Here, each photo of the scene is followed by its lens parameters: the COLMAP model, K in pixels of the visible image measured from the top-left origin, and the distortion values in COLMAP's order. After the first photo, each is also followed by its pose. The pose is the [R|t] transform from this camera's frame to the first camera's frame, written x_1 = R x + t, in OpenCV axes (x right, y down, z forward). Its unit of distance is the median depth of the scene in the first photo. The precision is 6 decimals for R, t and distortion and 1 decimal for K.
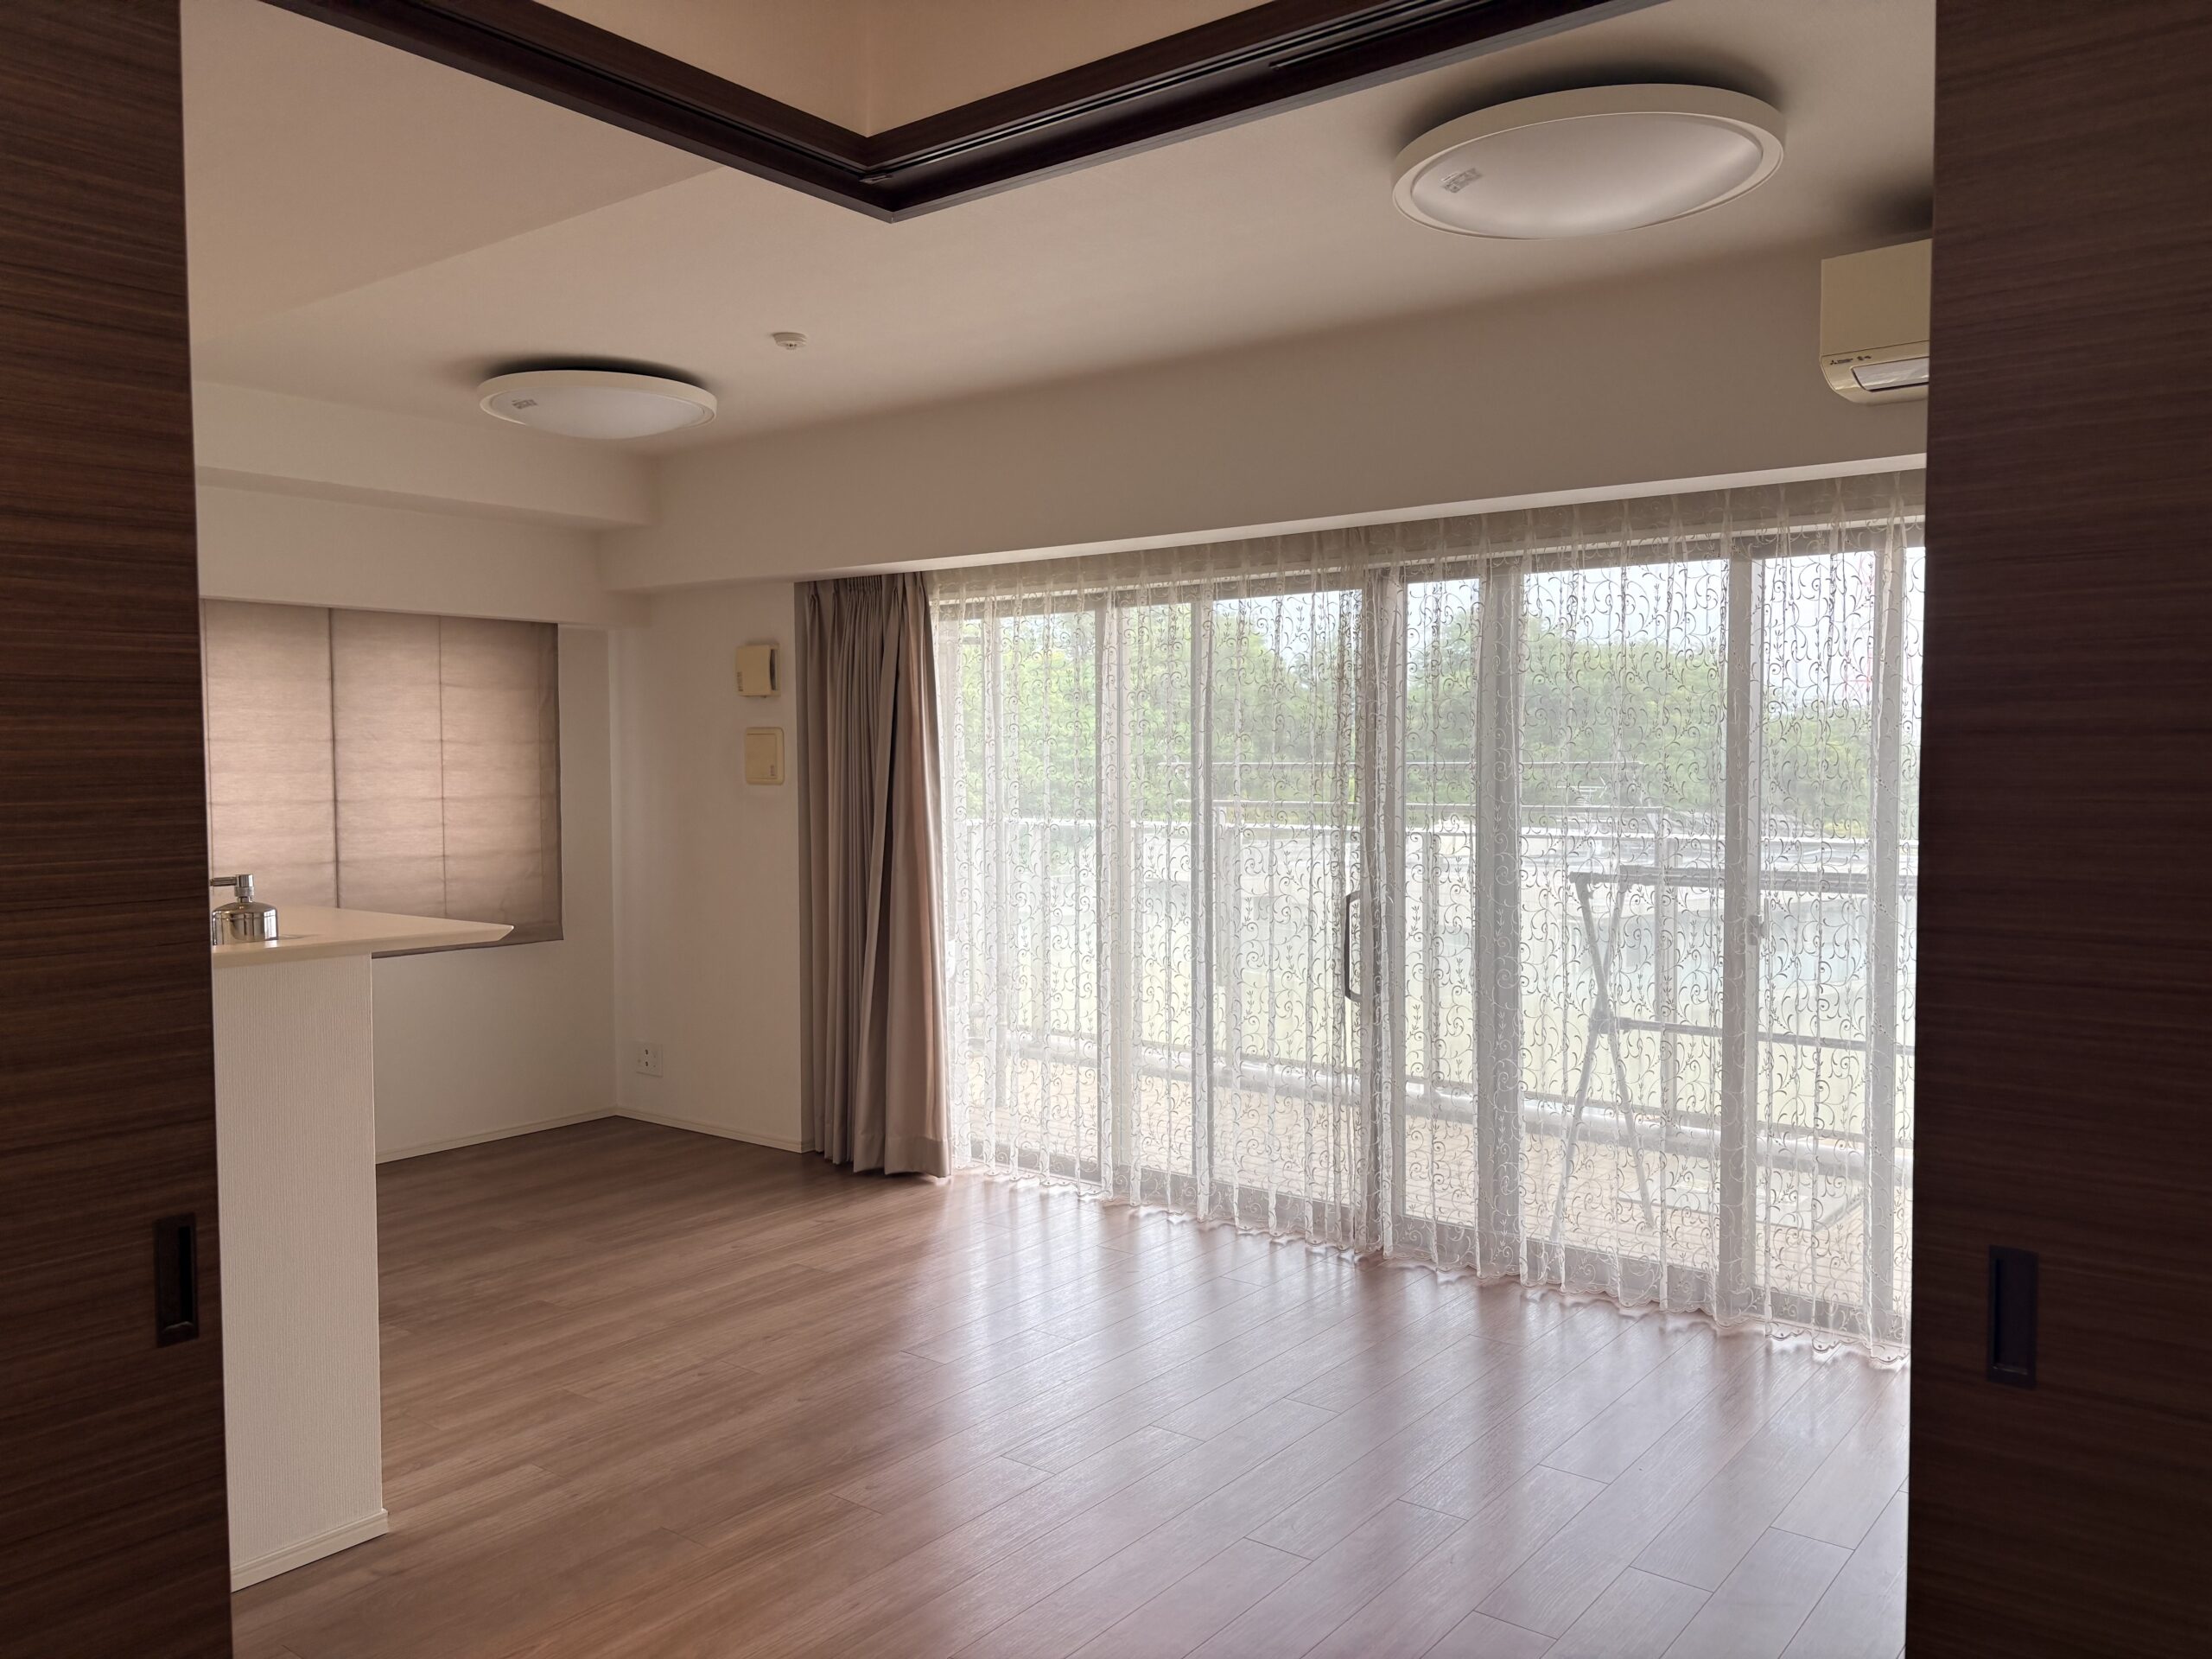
lens RADIAL K [[1662.5, 0, 1148.8], [0, 1662.5, 822.6], [0, 0, 1]] dist [0.050131, -0.059181]
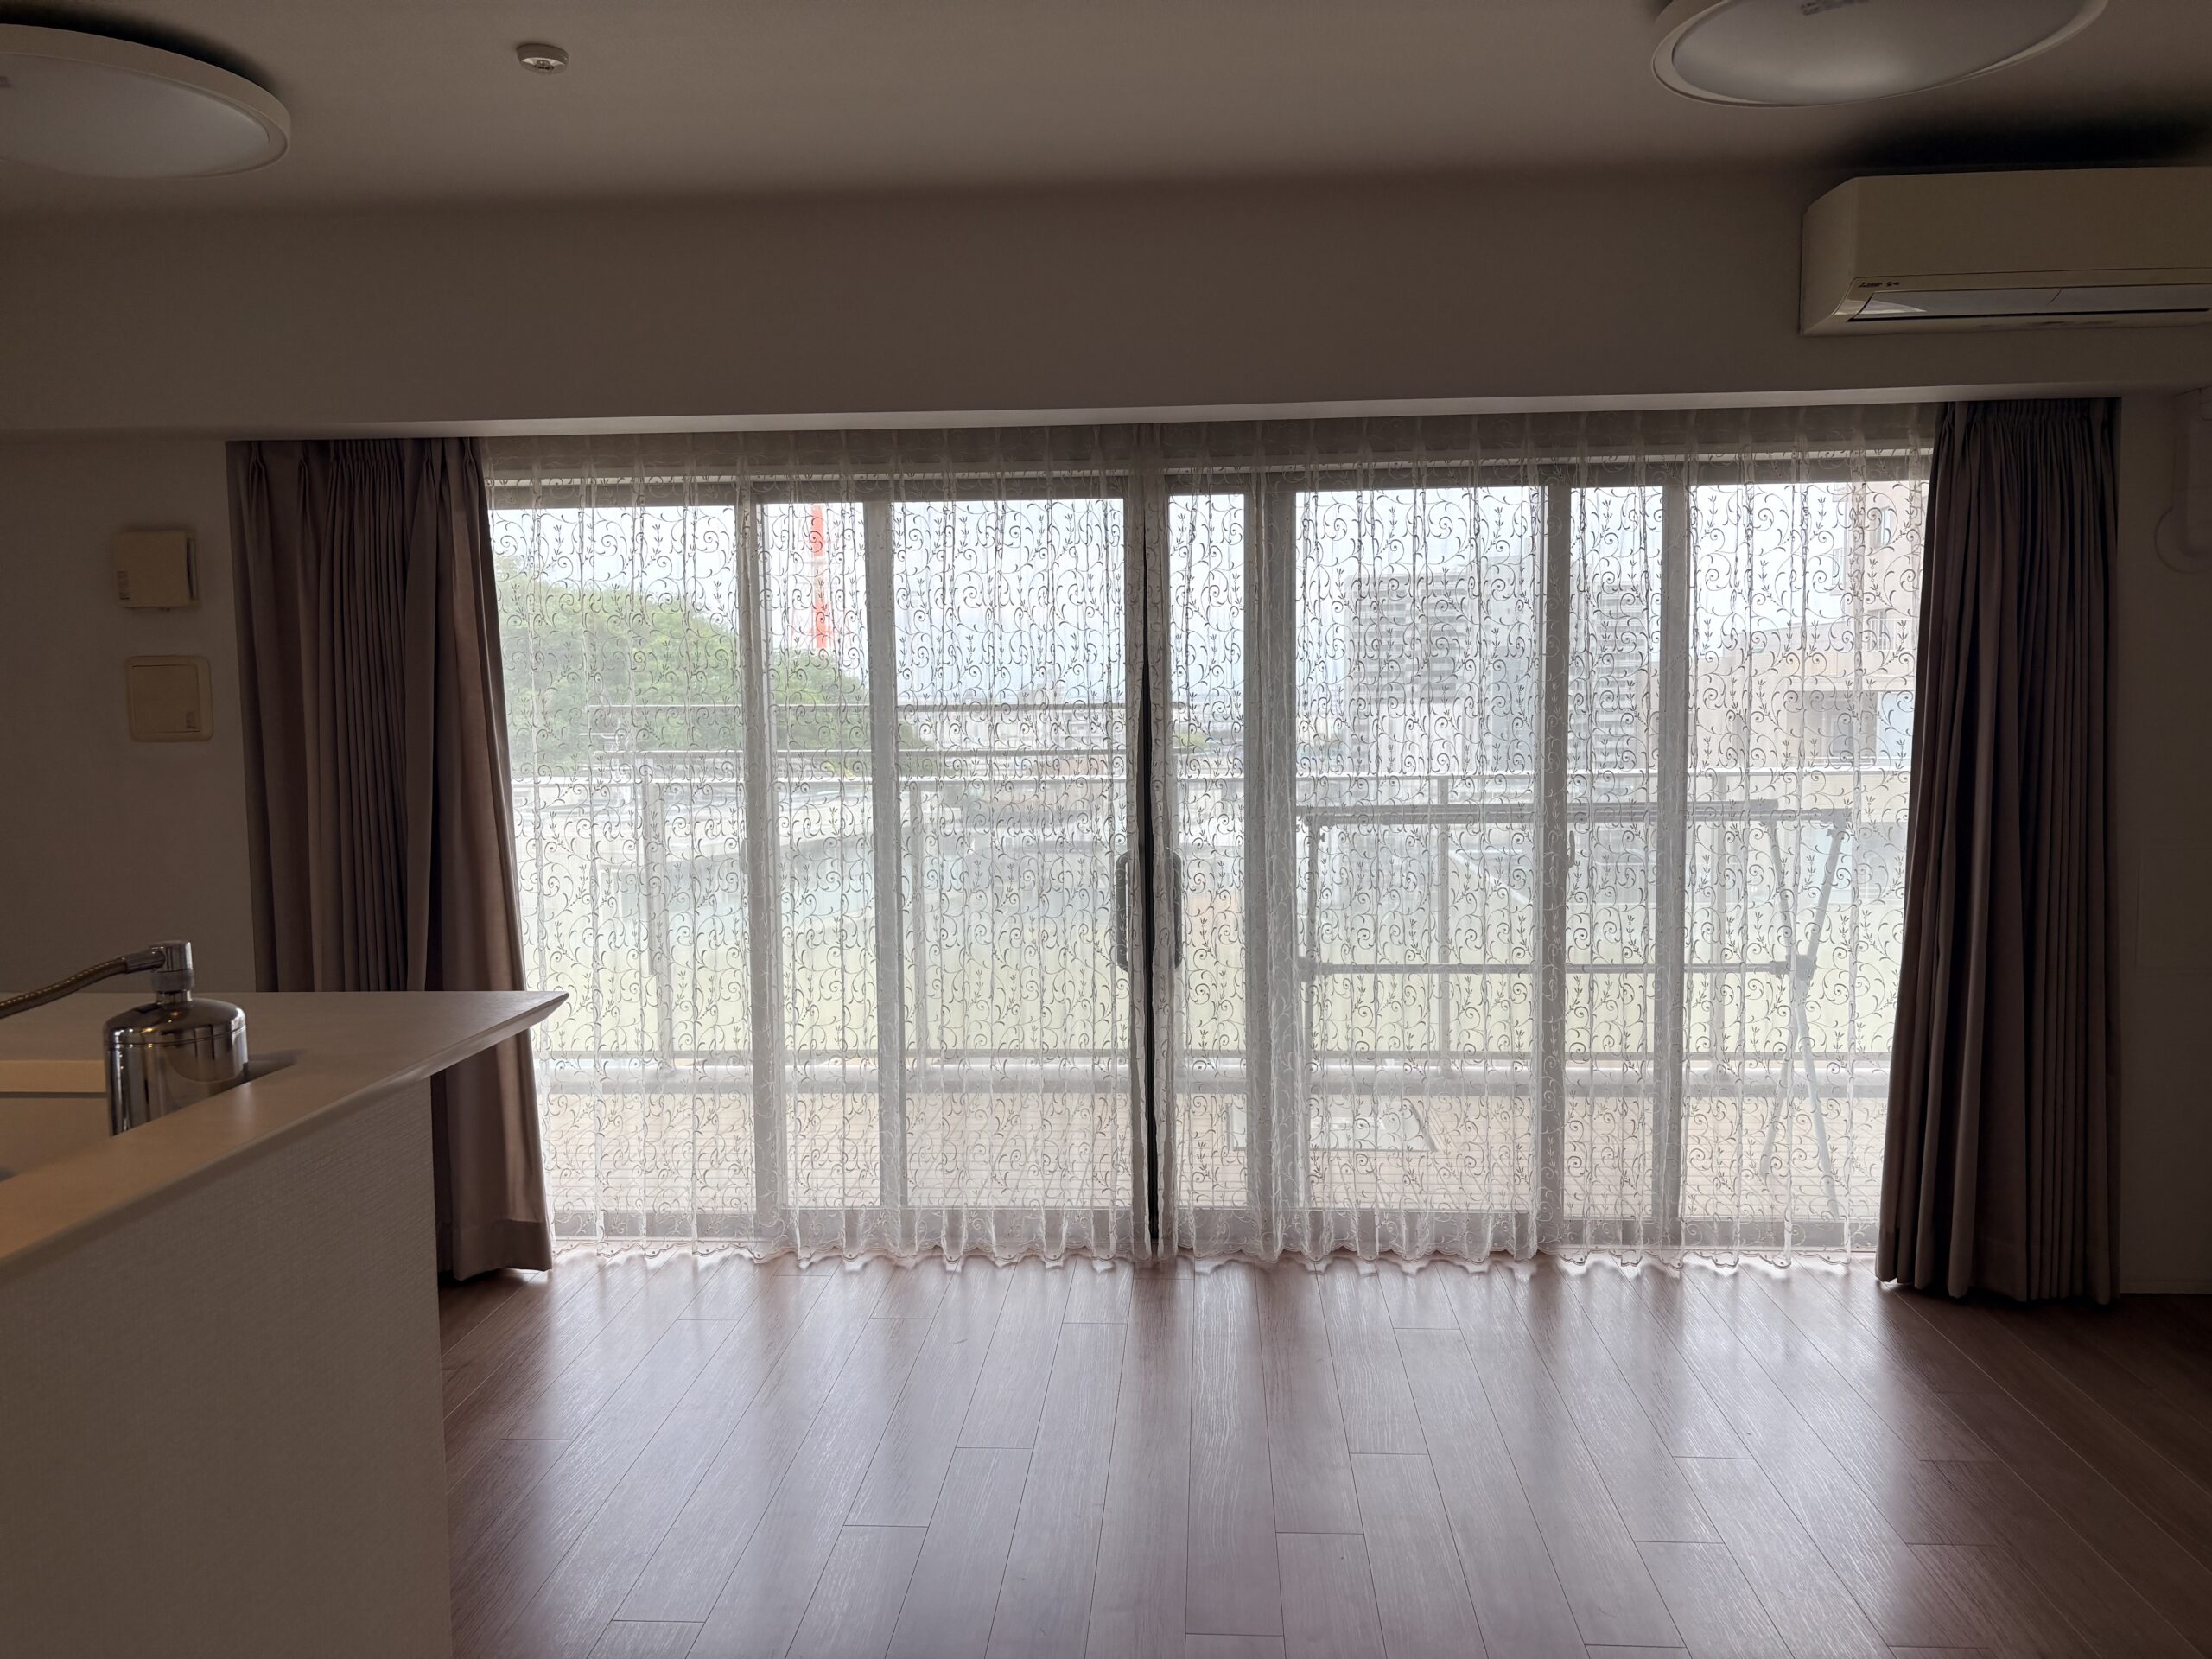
lens RADIAL K [[1662.5, 0, 1096.2], [0, 1662.5, 822.4], [0, 0, 1]] dist [0.050131, -0.059181]
pose [[0.825057, -0.049842, 0.562848, -0.343230], [0.031720, 0.998617, 0.041934, -0.008457], [-0.564159, -0.016744, 0.825496, 0.268767]]
